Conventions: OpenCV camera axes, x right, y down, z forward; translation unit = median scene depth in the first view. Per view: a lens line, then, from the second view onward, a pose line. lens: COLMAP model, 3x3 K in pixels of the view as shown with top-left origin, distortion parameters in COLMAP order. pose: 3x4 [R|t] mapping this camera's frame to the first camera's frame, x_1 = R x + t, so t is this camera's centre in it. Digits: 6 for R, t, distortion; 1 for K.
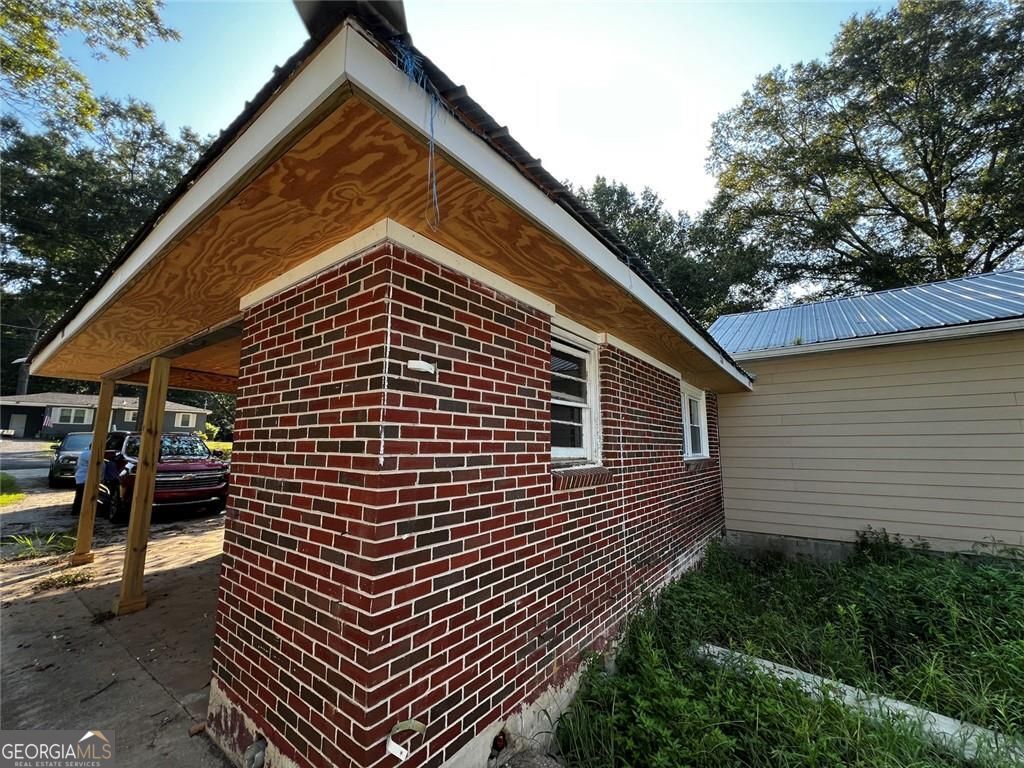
lens RADIAL K [[411.7, 0, 510.7], [0, 411.7, 383.7], [0, 0, 1]] dist [-0.003264, 0.000253]
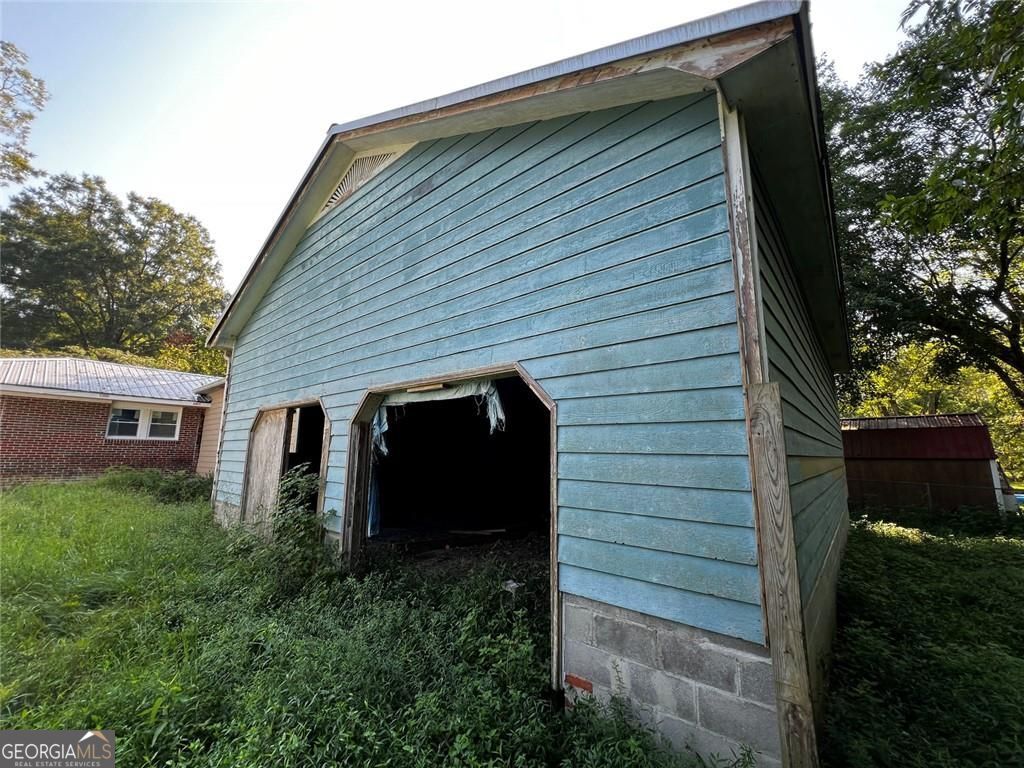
lens RADIAL K [[410.3, 0, 512.0], [0, 410.3, 384.0], [0, 0, 1]] dist [-0.002497, -0.000105]
pose [[0.998631, -0.000942, -0.052305, 0.796914], [0.000031, 0.999848, -0.017421, -0.022390], [0.052314, 0.017395, 0.998479, -0.334234]]
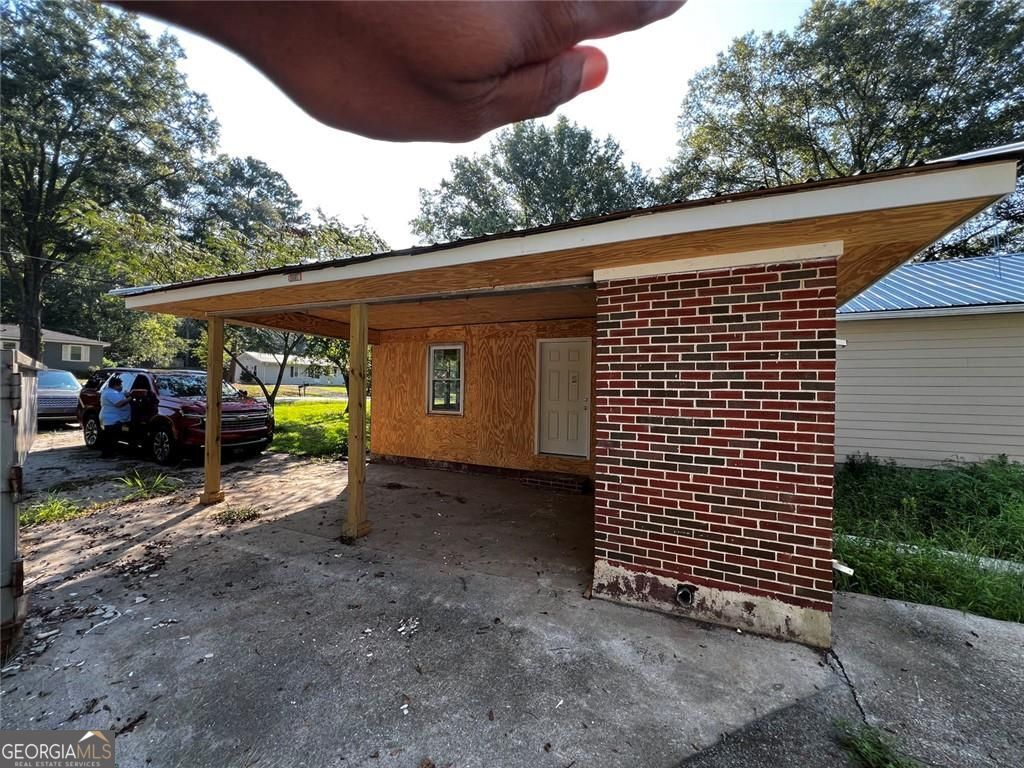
lens RADIAL K [[410.3, 0, 512.0], [0, 410.3, 384.0], [0, 0, 1]] dist [-0.002497, -0.000105]
pose [[0.980578, 0.013674, 0.195650, -0.166365], [-0.041202, 0.989667, 0.137335, -0.005113], [-0.191751, -0.142729, 0.971010, -0.024059]]
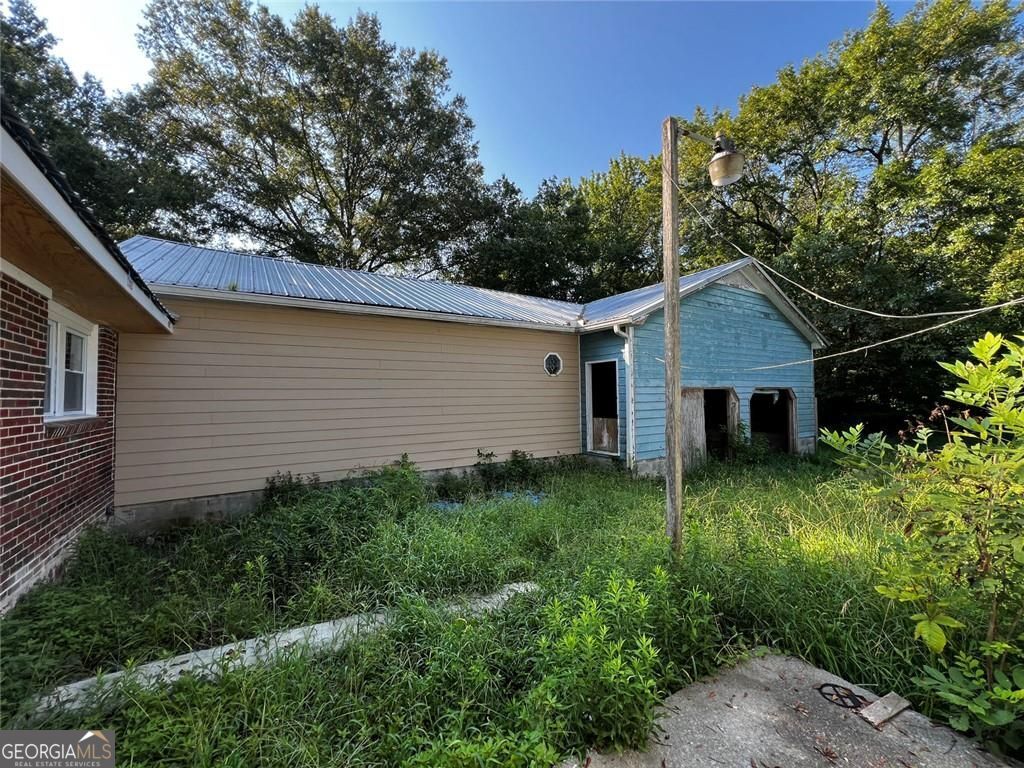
lens RADIAL K [[411.7, 0, 510.7], [0, 411.7, 383.7], [0, 0, 1]] dist [-0.003264, 0.000253]
pose [[0.339363, 0.024515, 0.940336, 0.016198], [-0.128124, 0.991549, 0.020389, 0.004678], [-0.931889, -0.127399, 0.339636, 0.026394]]
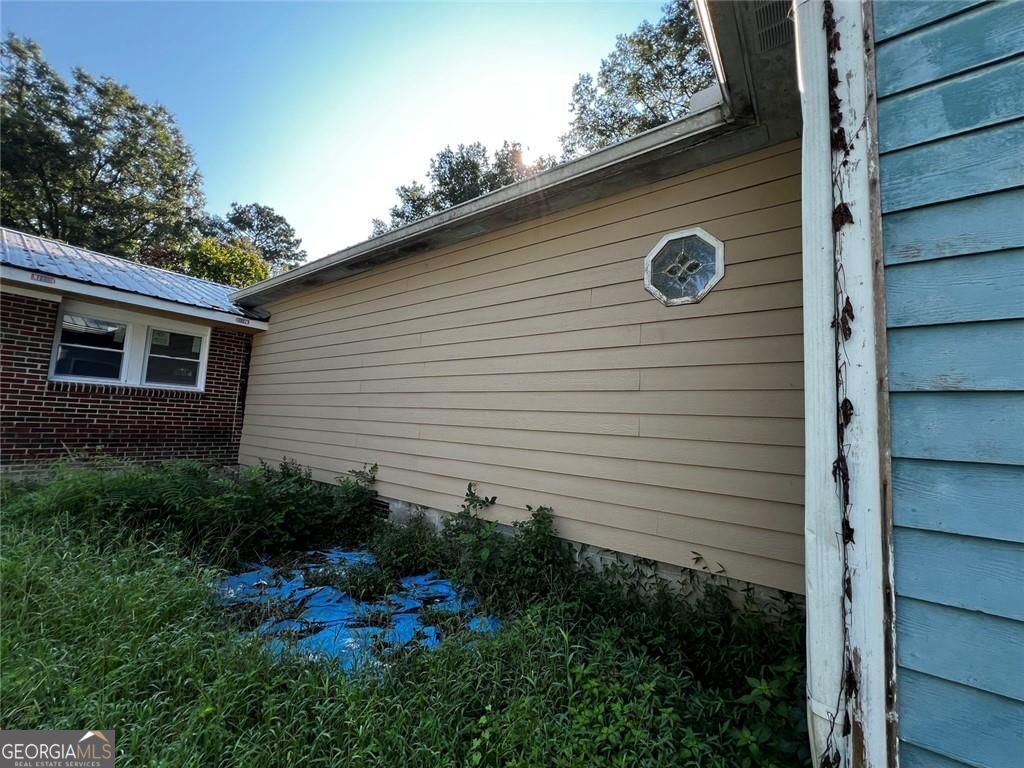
lens RADIAL K [[411.7, 0, 510.7], [0, 411.7, 383.7], [0, 0, 1]] dist [-0.003264, 0.000253]
pose [[0.998952, 0.044938, 0.008628, 0.440560], [-0.045357, 0.997353, 0.056839, 0.023964], [-0.006051, -0.057171, 0.998346, -0.008462]]
